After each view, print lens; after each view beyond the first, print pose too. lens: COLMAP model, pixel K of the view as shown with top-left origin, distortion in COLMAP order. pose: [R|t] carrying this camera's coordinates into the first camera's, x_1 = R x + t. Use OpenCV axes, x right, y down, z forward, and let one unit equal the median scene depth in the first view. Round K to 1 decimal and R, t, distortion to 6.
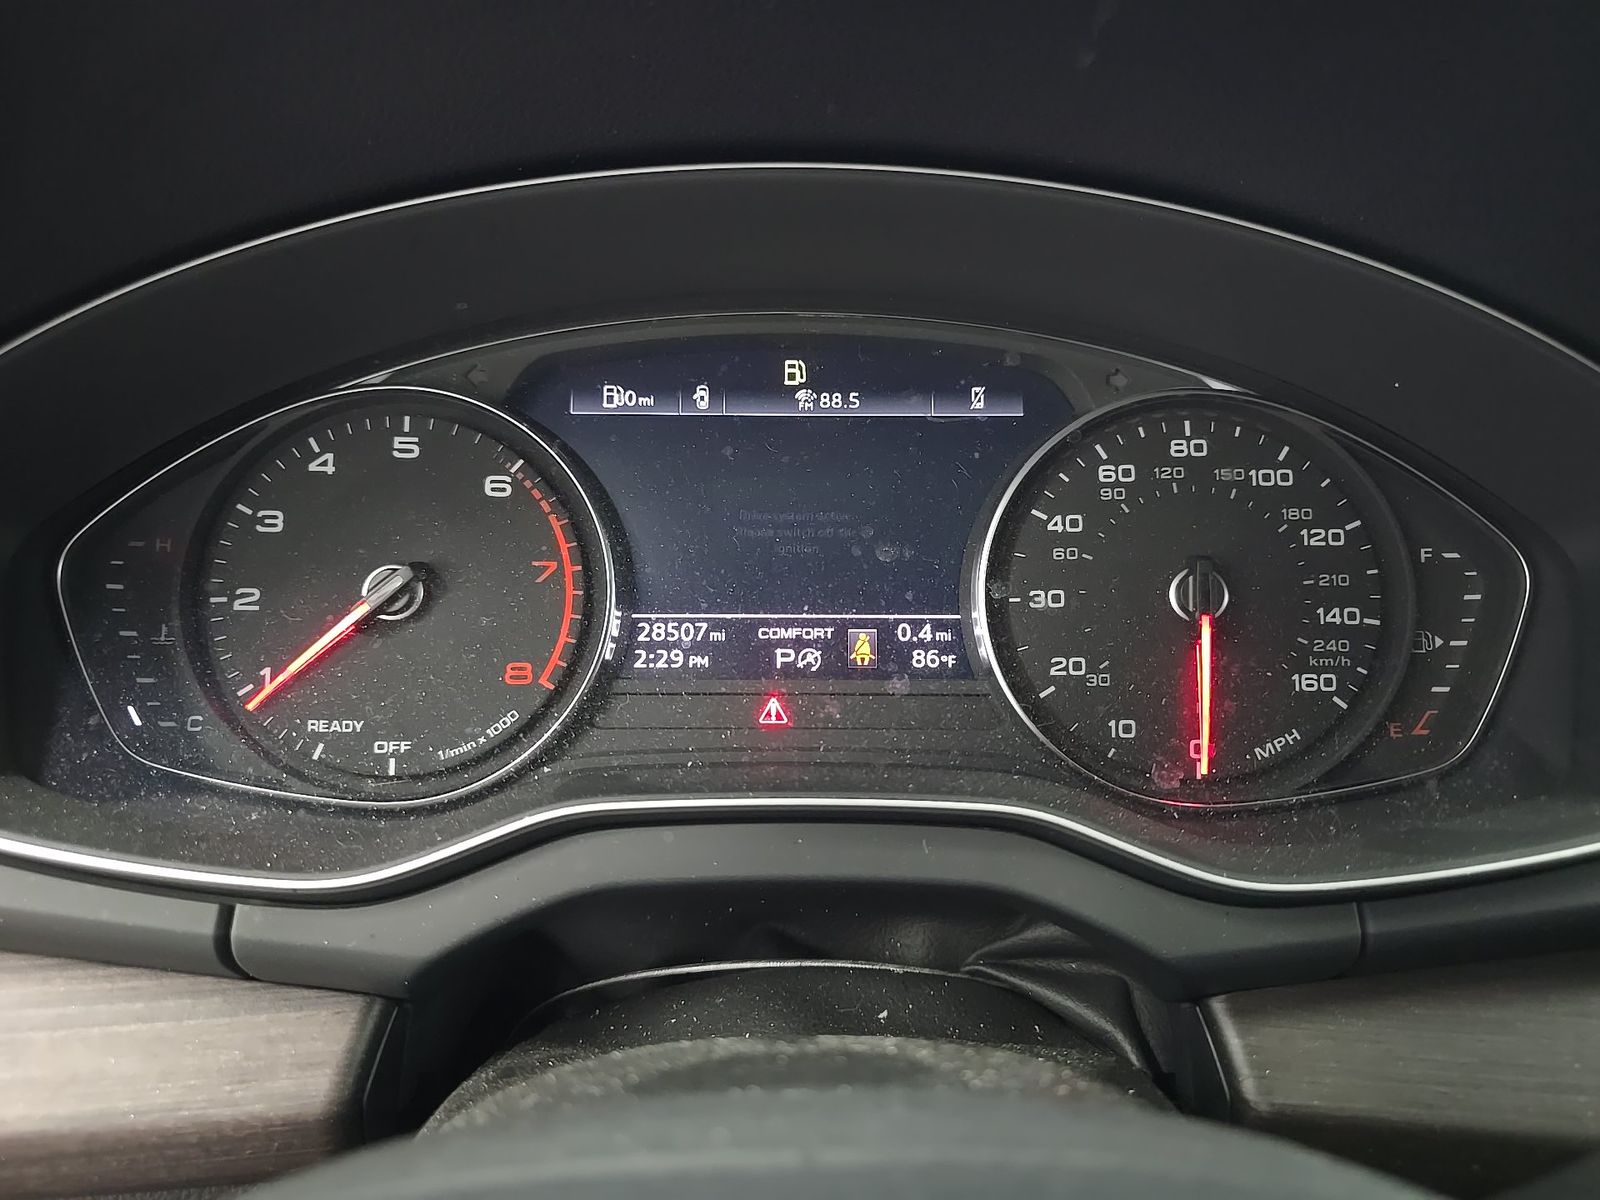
lens RADIAL K [[1057.4, 0, 800.0], [0, 1057.4, 600.0], [0, 0, 1]] dist [0.006974, -0.029100]
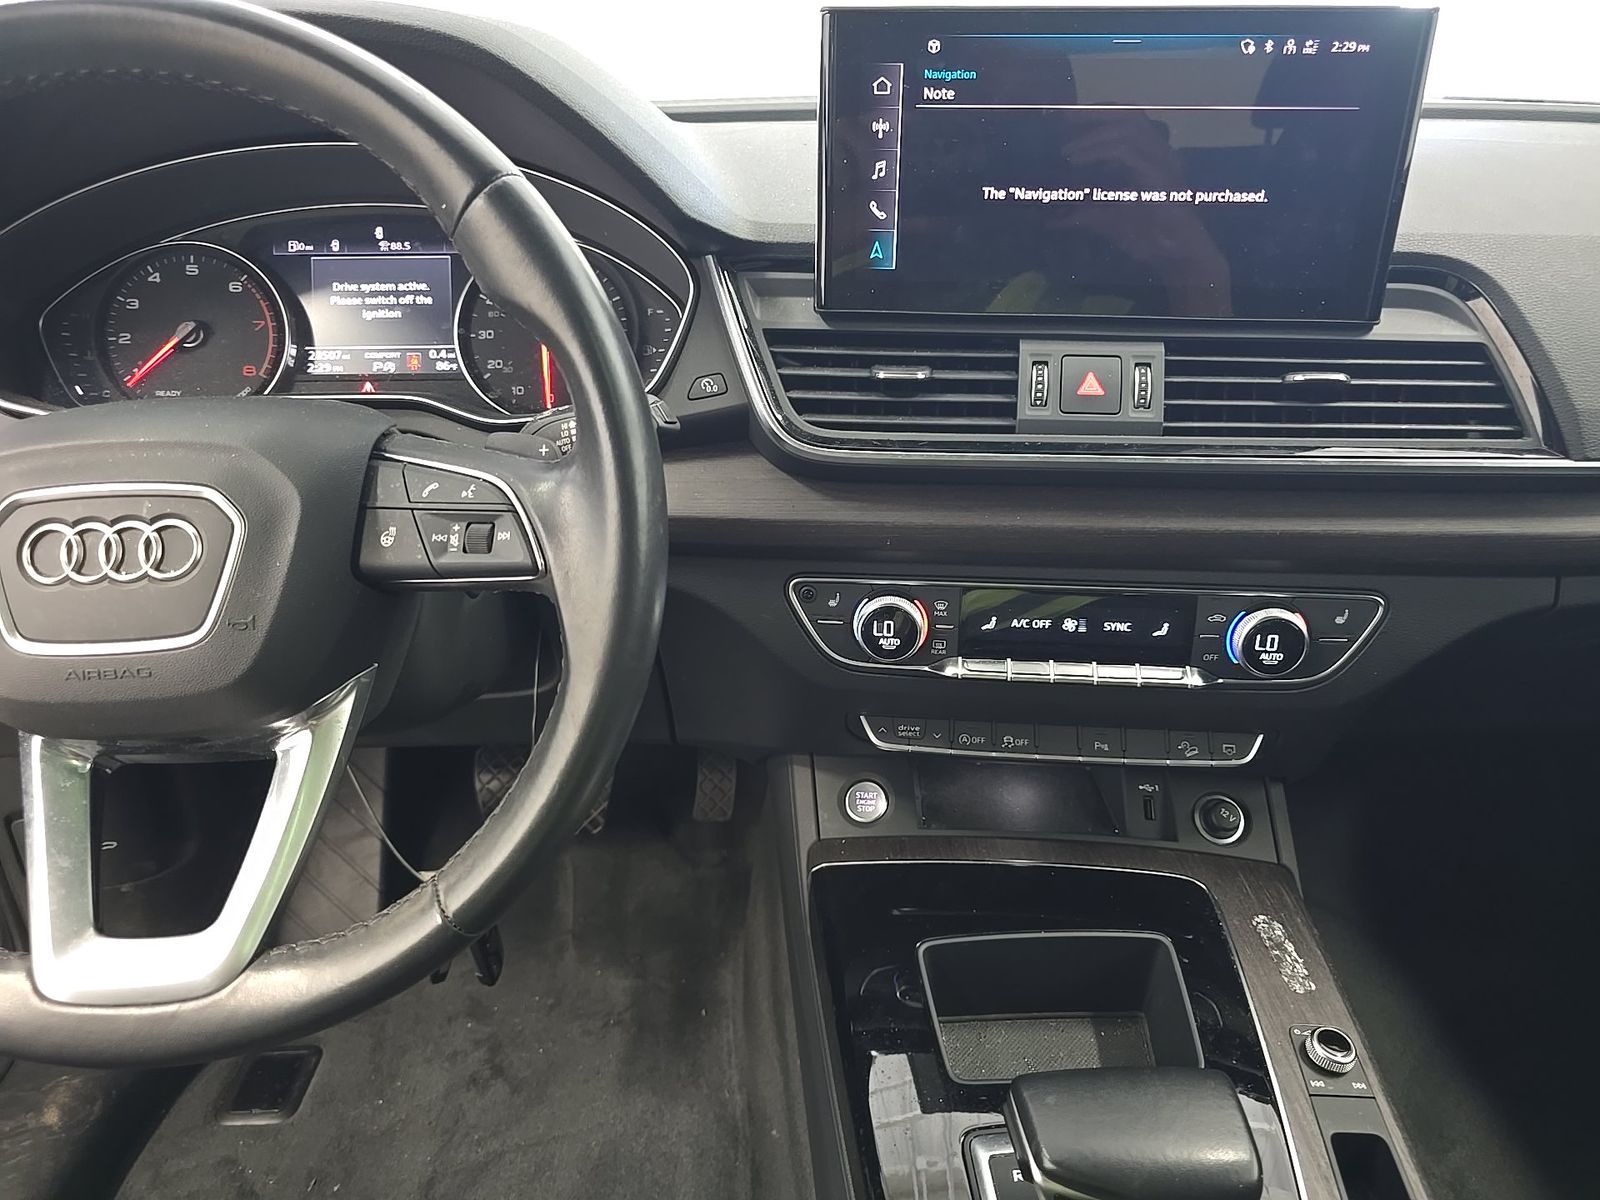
lens RADIAL K [[1083.6, 0, 808.5], [0, 1083.6, 593.8], [0, 0, 1]] dist [0.022273, -0.032889]
pose [[0.999330, -0.023602, 0.027959, 0.844721], [0.020583, 0.994392, 0.103732, 0.323545], [-0.030250, -0.103087, 0.994212, -1.388083]]
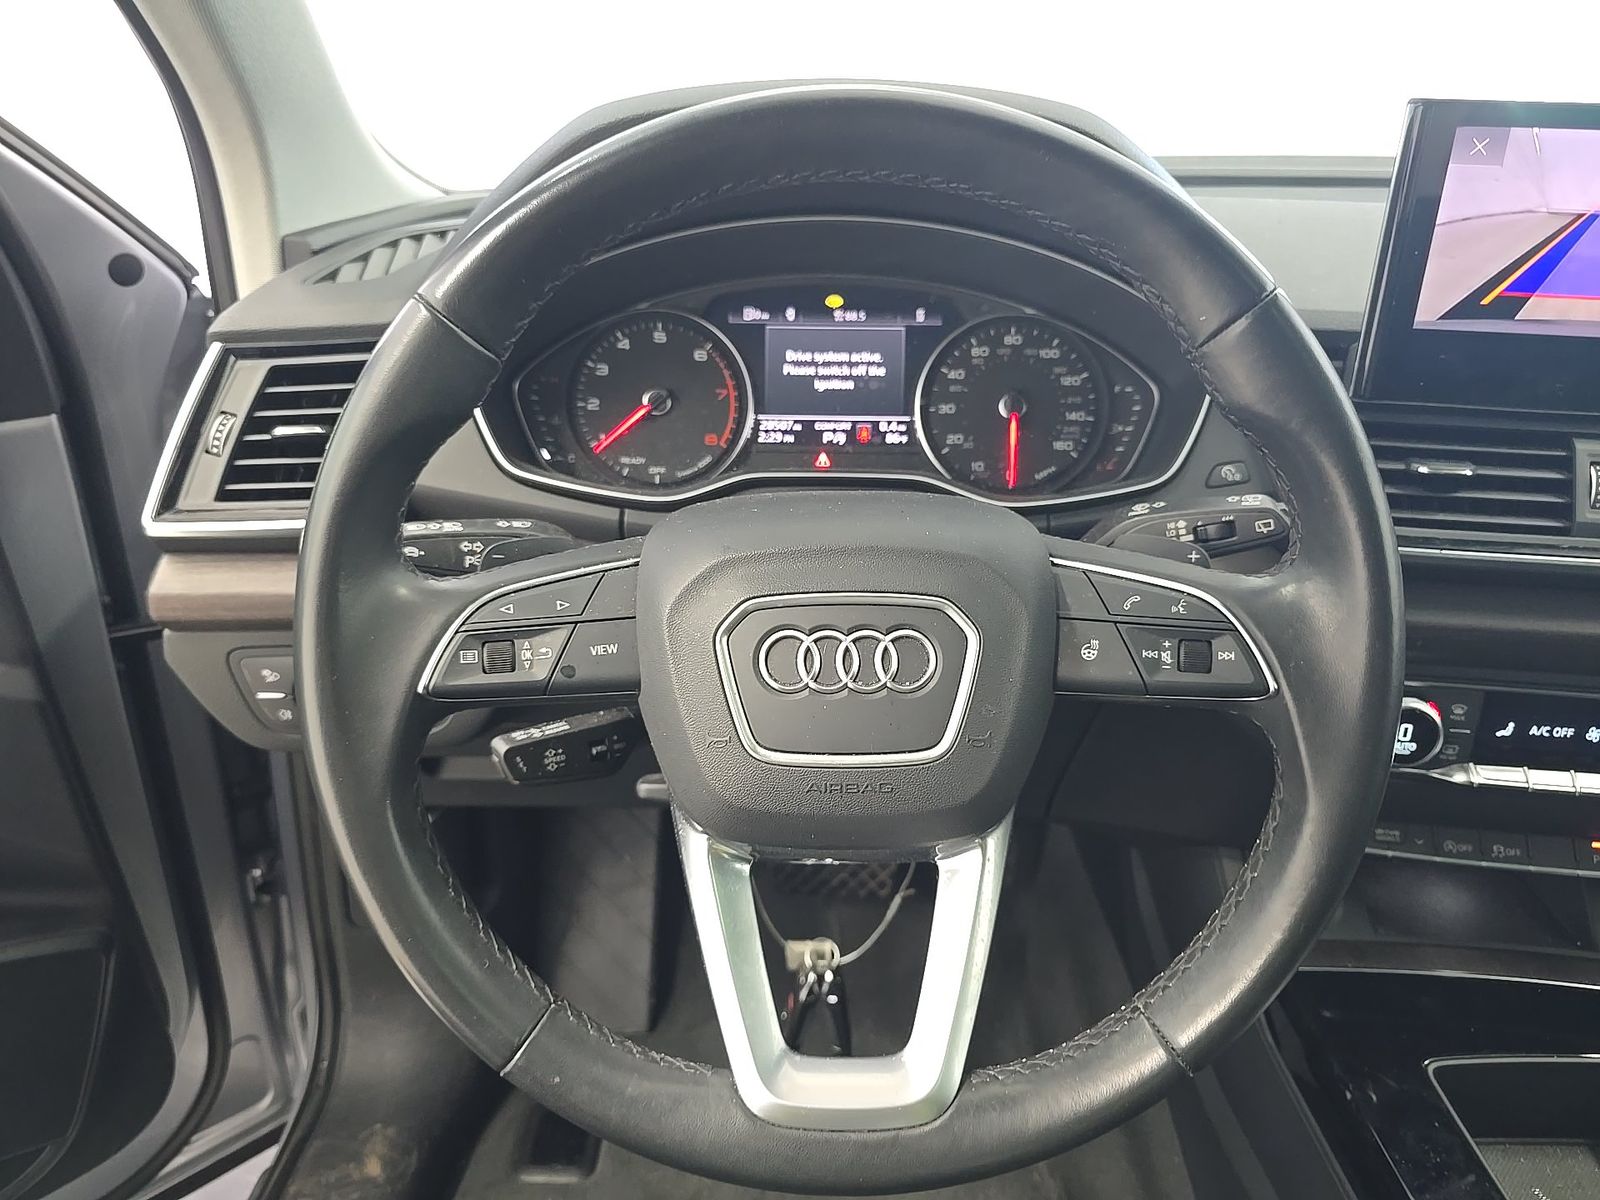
lens RADIAL K [[1087.7, 0, 800.0], [0, 1087.7, 600.0], [0, 0, 1]] dist [0.061869, -0.097873]
pose [[0.999815, 0.011610, -0.015334, -0.035636], [-0.010210, 0.996029, 0.088440, 0.200103], [0.016300, -0.088267, 0.995964, -1.328102]]
